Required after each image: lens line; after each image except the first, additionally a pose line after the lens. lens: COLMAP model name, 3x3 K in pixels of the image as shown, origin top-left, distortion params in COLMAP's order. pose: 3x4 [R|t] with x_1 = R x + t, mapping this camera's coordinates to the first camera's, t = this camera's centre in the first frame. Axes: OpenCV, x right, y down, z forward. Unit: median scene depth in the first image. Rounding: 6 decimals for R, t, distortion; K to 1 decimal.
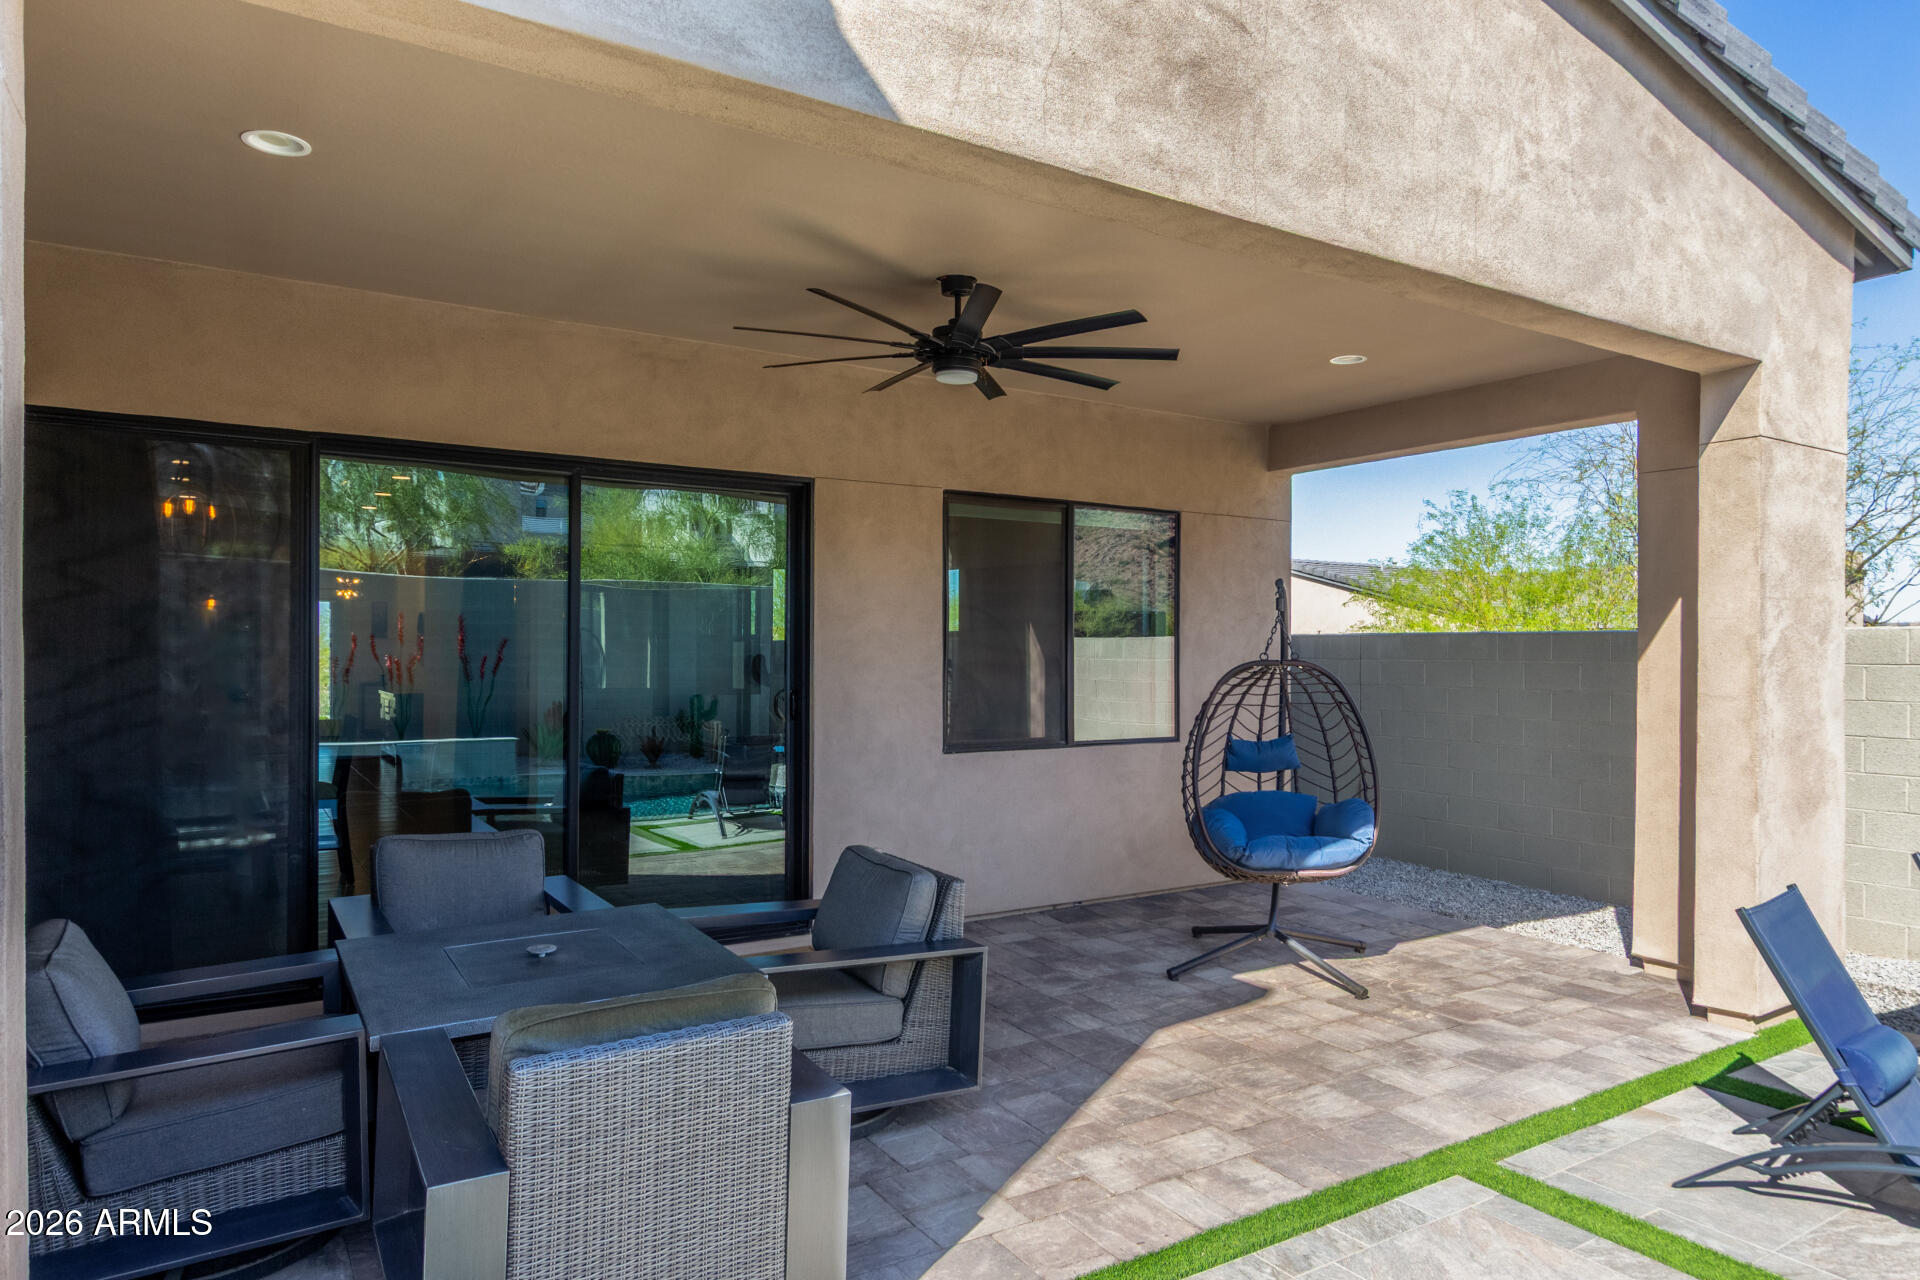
lens RADIAL K [[1154.8, 0, 964.6], [0, 1154.8, 646.5], [0, 0, 1]] dist [-0.001893, -0.000449]
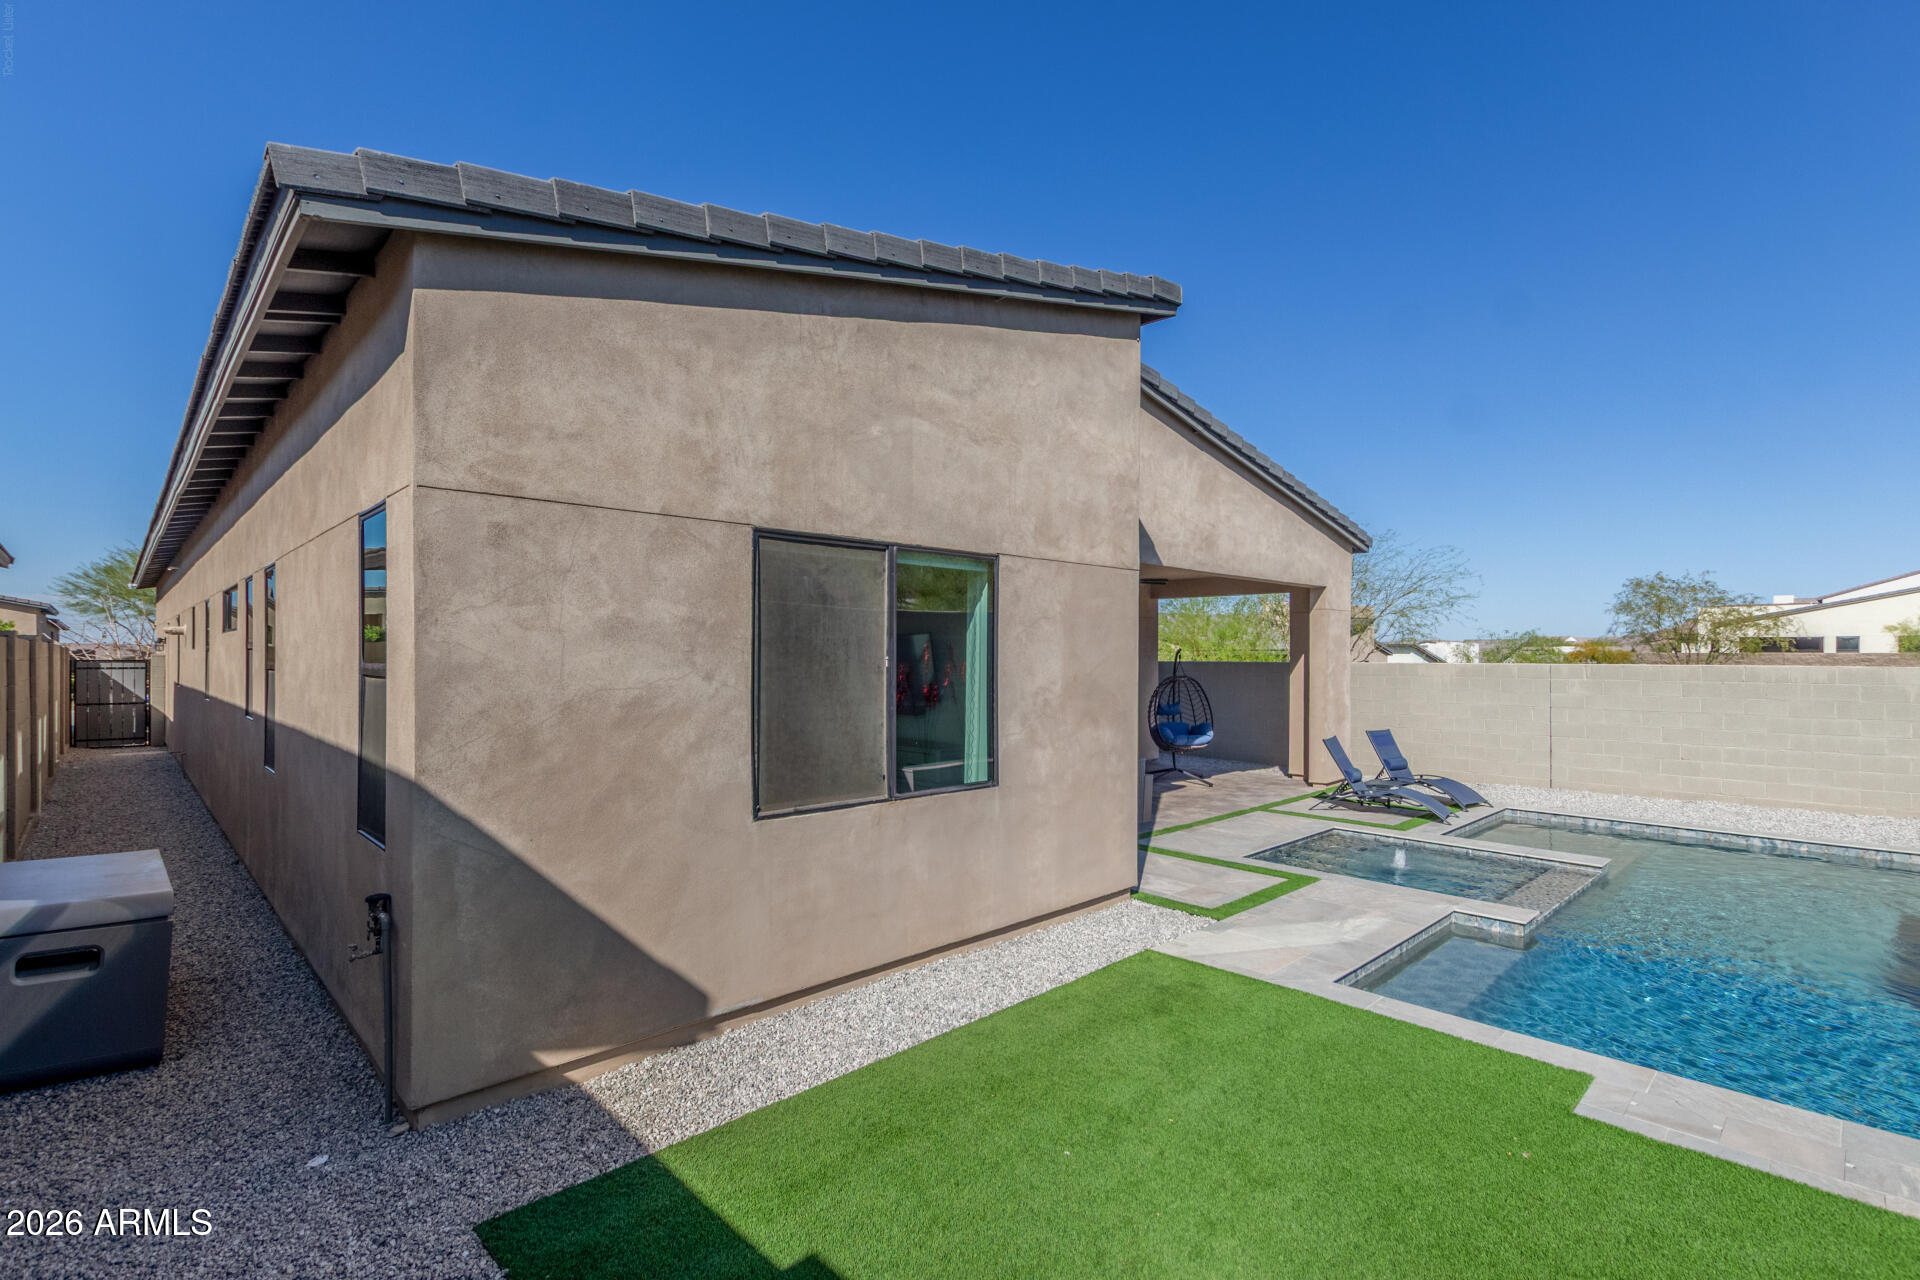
lens RADIAL K [[887.8, 0, 970.9], [0, 887.8, 644.7], [0, 0, 1]] dist [0.014457, -0.000245]
pose [[0.975388, 0.000238, 0.220494, -0.822488], [0.001523, 0.999968, -0.007817, -0.056329], [-0.220489, 0.007961, 0.975357, -1.197610]]
